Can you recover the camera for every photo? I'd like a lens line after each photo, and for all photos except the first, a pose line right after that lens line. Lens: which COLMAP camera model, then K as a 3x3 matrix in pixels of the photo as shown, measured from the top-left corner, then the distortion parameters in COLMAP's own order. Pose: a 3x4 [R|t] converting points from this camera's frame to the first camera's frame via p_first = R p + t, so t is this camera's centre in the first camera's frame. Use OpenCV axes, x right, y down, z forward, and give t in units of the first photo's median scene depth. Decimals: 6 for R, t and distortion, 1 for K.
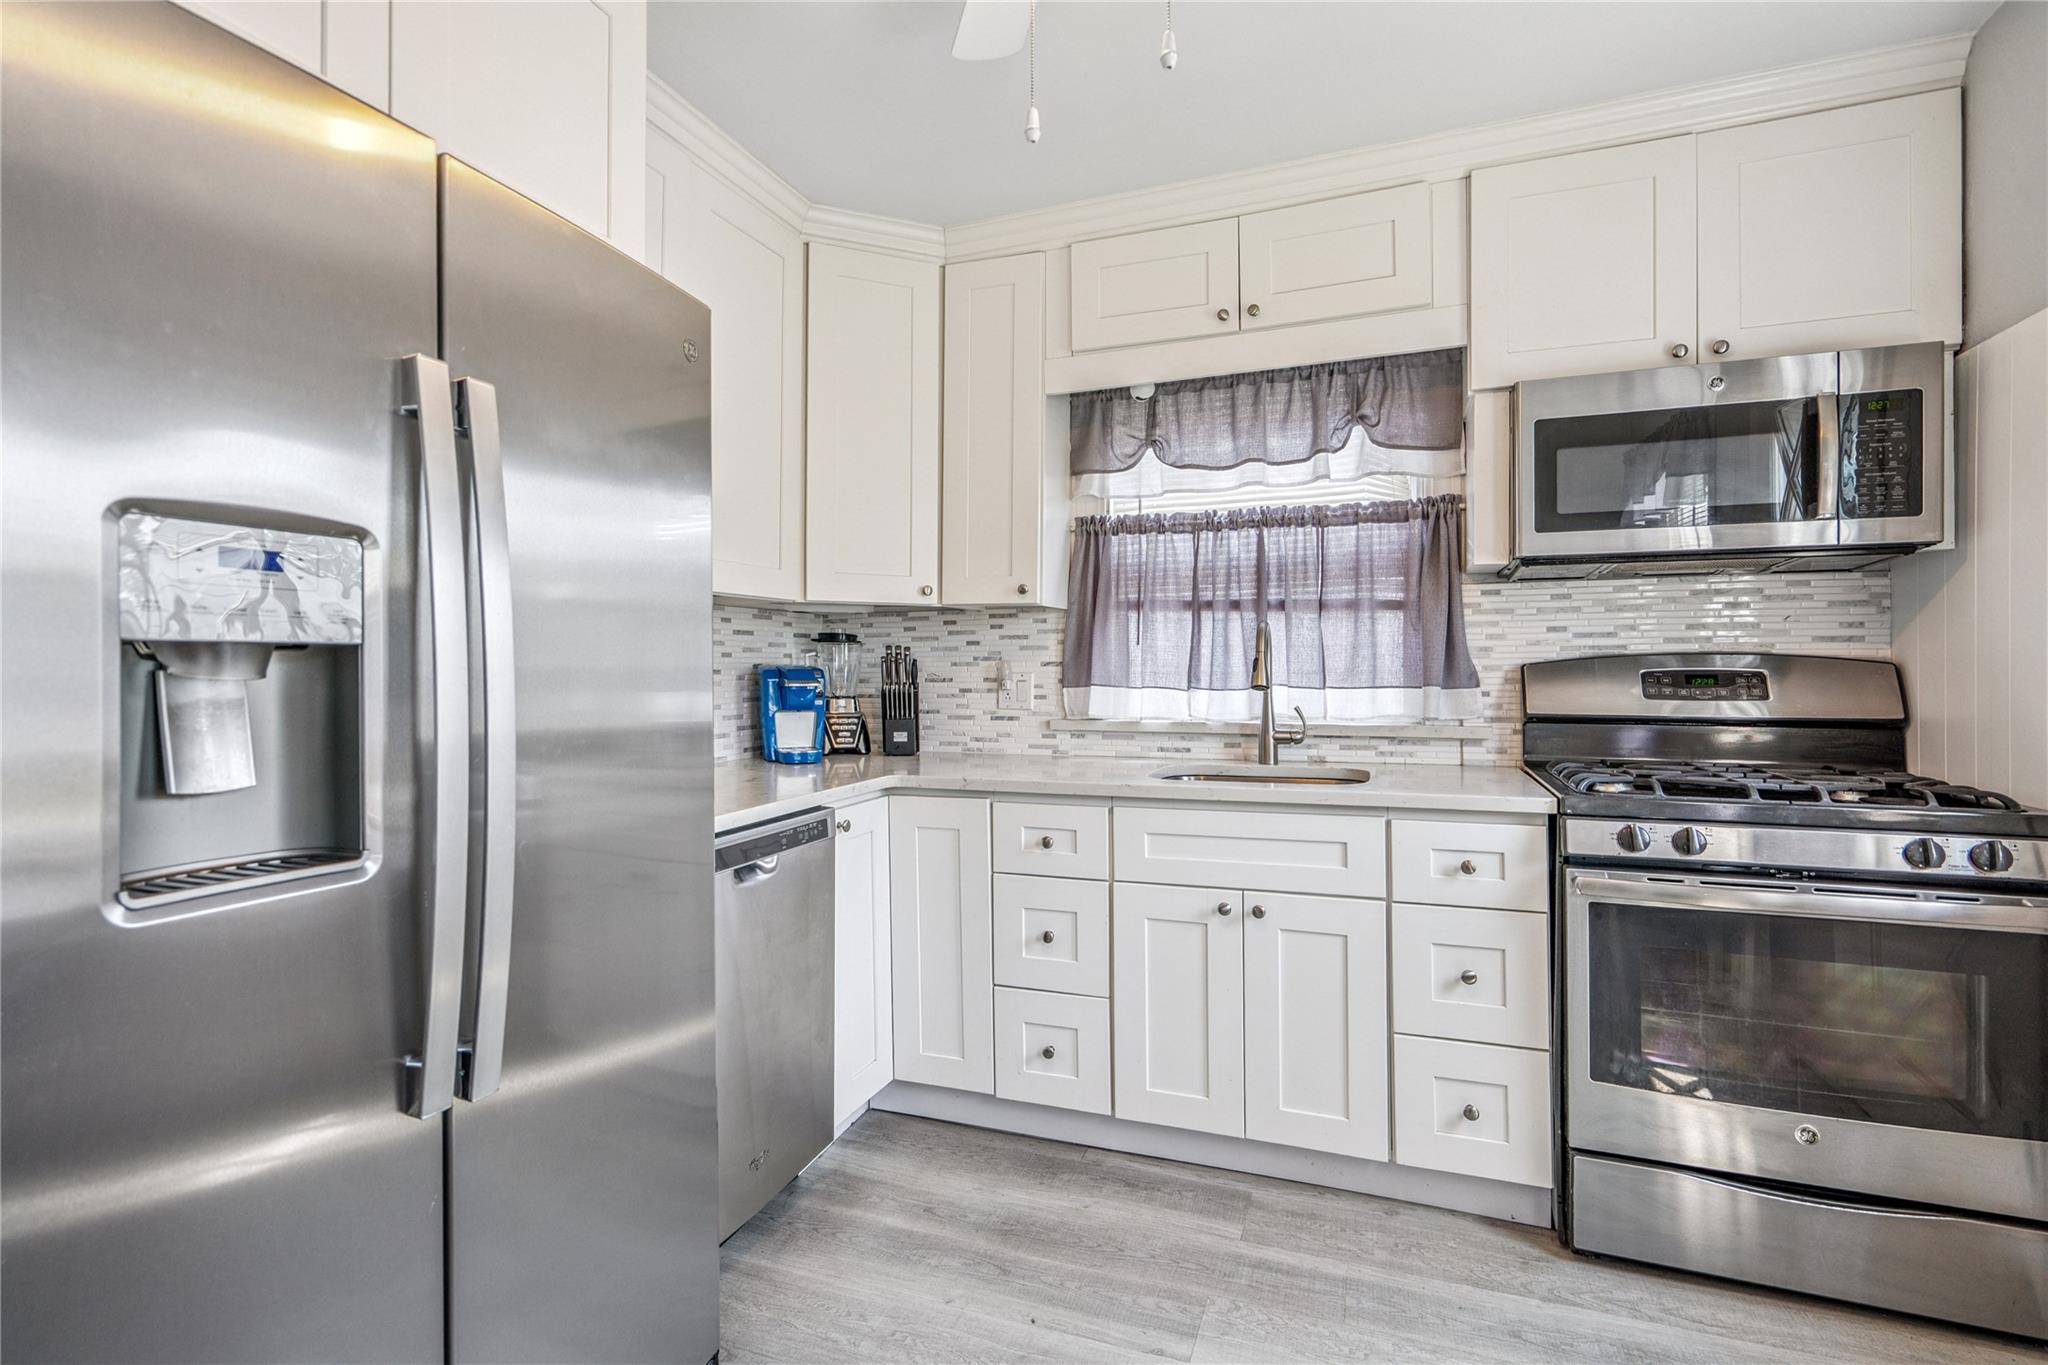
lens RADIAL K [[922.3, 0, 1028.1], [0, 922.3, 679.8], [0, 0, 1]] dist [-0.007750, 0.001209]
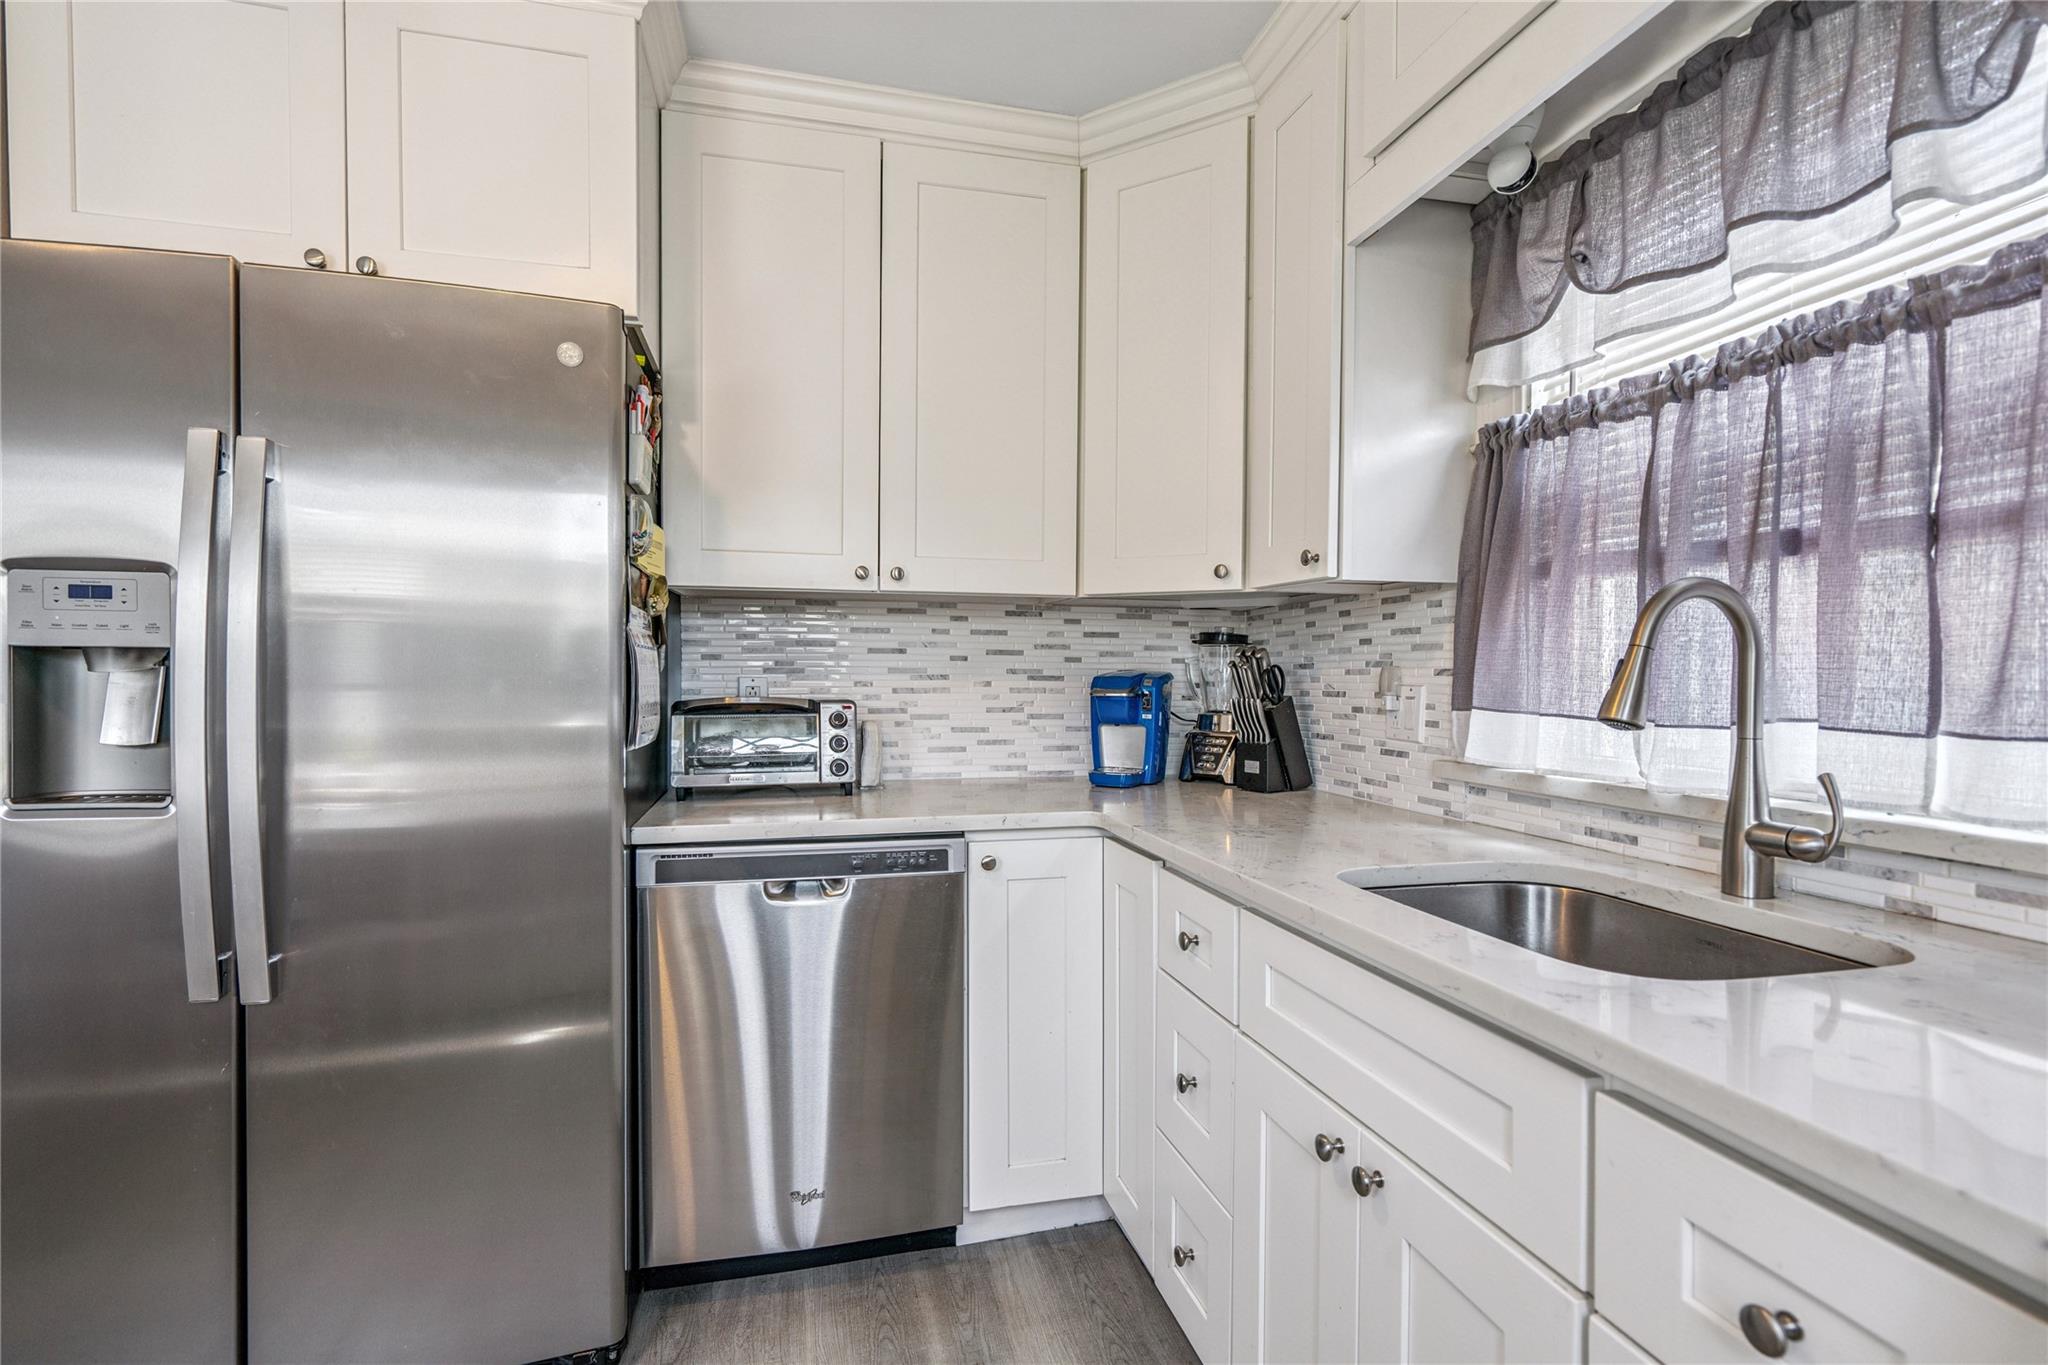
lens RADIAL K [[946.5, 0, 1024.2], [0, 946.5, 704.1], [0, 0, 1]] dist [-0.000392, 0.007702]
pose [[0.576062, 0.033586, -0.816716, 0.439500], [-0.021526, 0.999432, 0.025917, -0.006838], [0.817122, 0.002651, 0.576458, 0.449018]]
